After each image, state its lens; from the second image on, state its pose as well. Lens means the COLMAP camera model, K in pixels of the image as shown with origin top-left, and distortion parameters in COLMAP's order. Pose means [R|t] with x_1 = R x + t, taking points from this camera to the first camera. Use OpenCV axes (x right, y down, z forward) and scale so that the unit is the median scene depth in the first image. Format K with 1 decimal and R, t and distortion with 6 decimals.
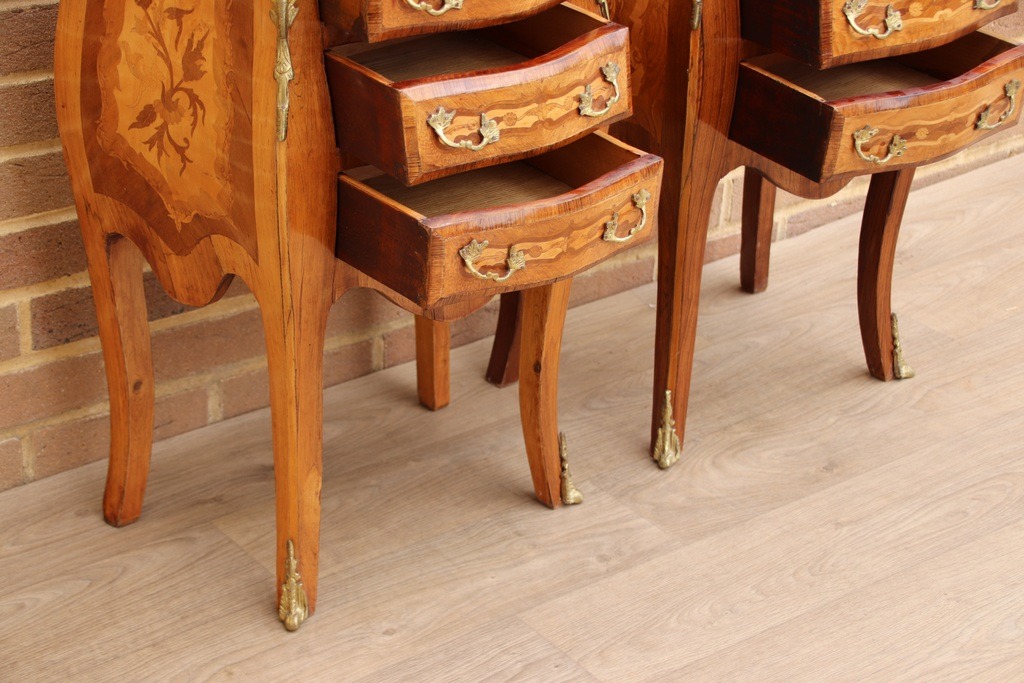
lens RADIAL K [[2169.0, 0, 514.1], [0, 2169.0, 370.0], [0, 0, 1]] dist [0.350282, 1.387140]
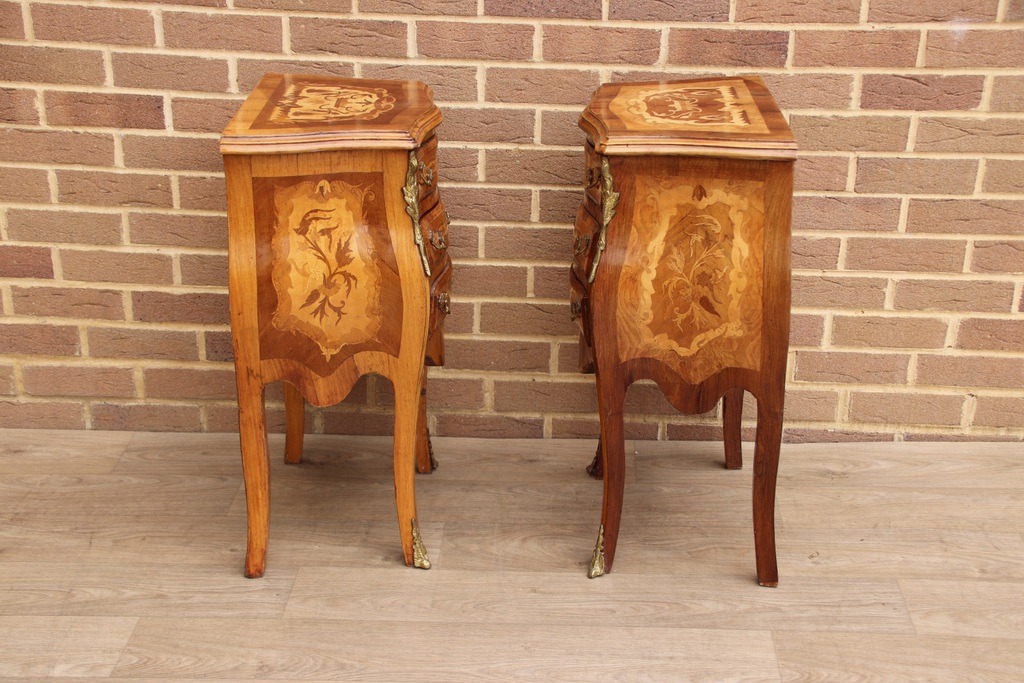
lens RADIAL K [[1557.2, 0, 513.2], [0, 1557.2, 362.6], [0, 0, 1]] dist [0.125743, 0.760974]
pose [[0.764138, 0.221318, -0.605897, 0.808391], [-0.282890, 0.959131, -0.006427, -0.074204], [0.579712, 0.176314, 0.795517, 0.117131]]
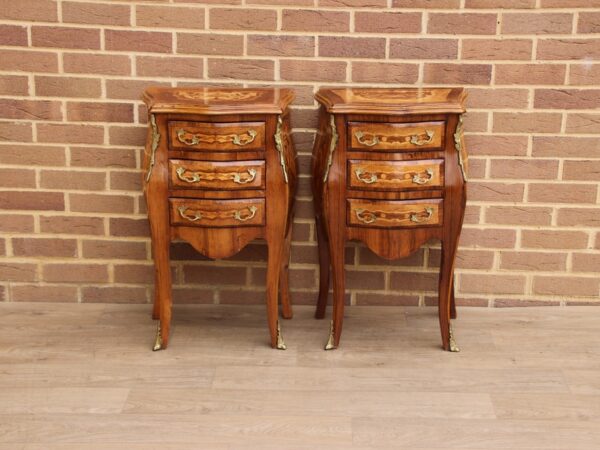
lens RADIAL K [[1194.9, 0, 299.5], [0, 1194.9, 237.5], [0, 0, 1]] dist [0.263209, 0.669410]
pose [[0.773348, 0.156913, -0.614257, 1.027292], [-0.278044, 0.954682, -0.106181, 0.088099], [0.569758, 0.252905, 0.781930, -0.220174]]
